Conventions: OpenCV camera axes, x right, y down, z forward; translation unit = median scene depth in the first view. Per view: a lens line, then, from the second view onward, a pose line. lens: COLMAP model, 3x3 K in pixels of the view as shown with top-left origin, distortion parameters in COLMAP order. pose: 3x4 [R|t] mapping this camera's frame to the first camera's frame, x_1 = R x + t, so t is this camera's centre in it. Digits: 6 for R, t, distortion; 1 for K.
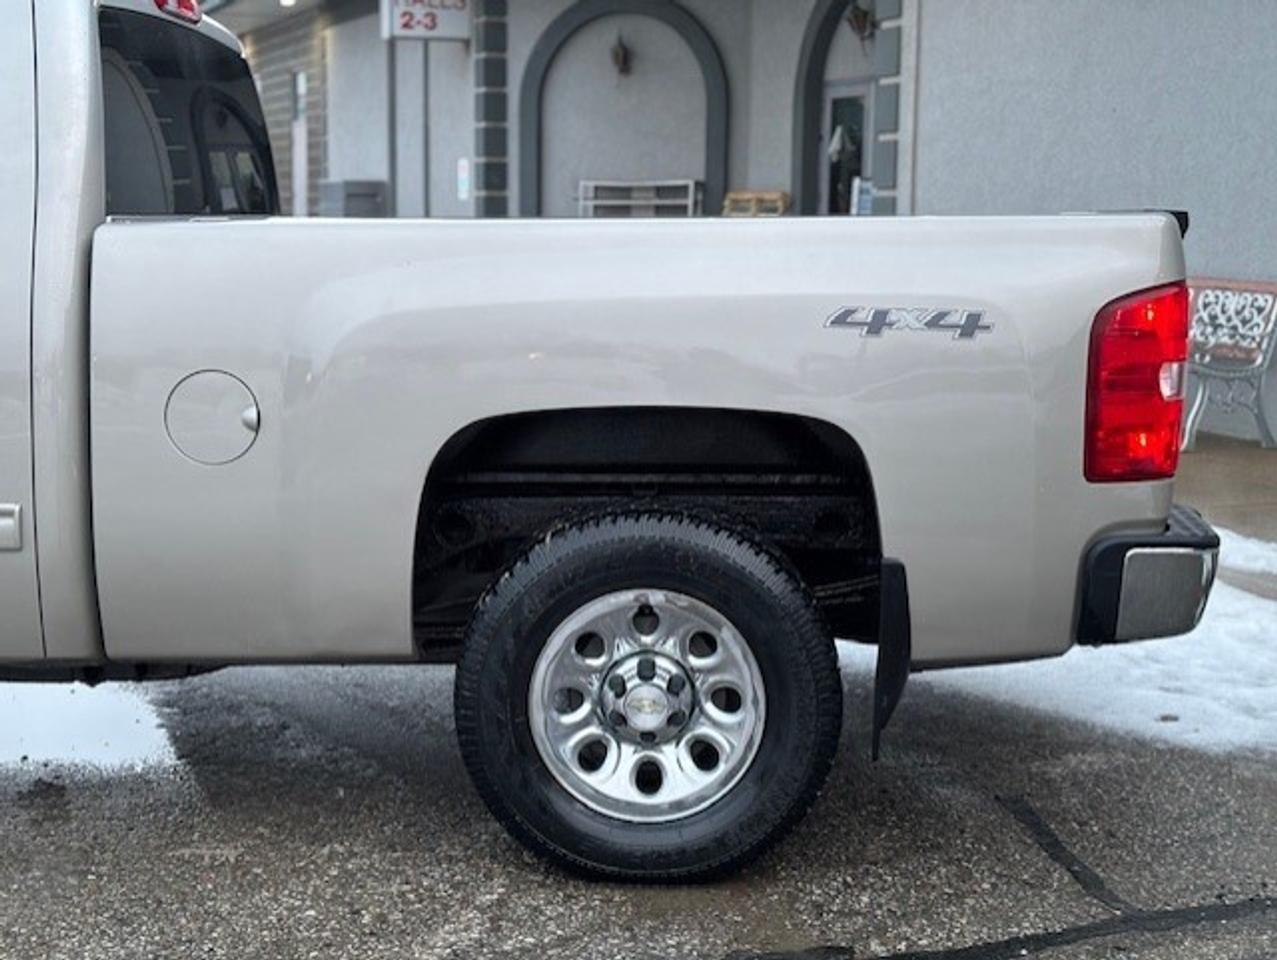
lens RADIAL K [[2212.4, 0, 529.7], [0, 2212.4, 475.4], [0, 0, 1]] dist [0.294285, -1.066219]
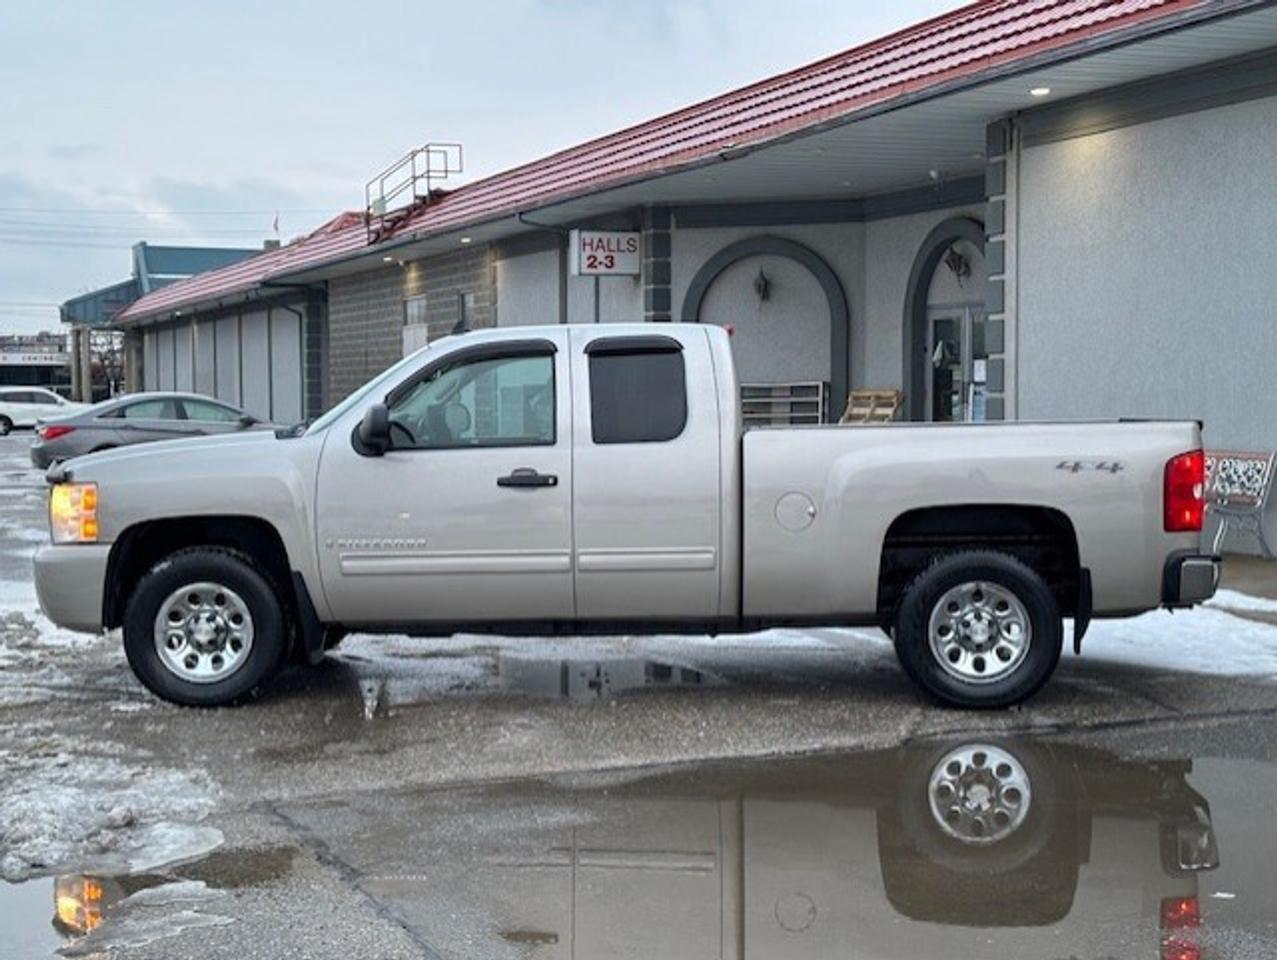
lens RADIAL K [[1910.1, 0, 638.5], [0, 1910.1, 480.0], [0, 0, 1]] dist [0.274981, -1.048078]
pose [[0.999845, -0.015929, -0.007495, -0.099354], [0.015286, 0.996742, -0.079194, 0.034106], [0.008732, 0.079067, 0.996831, -0.358681]]
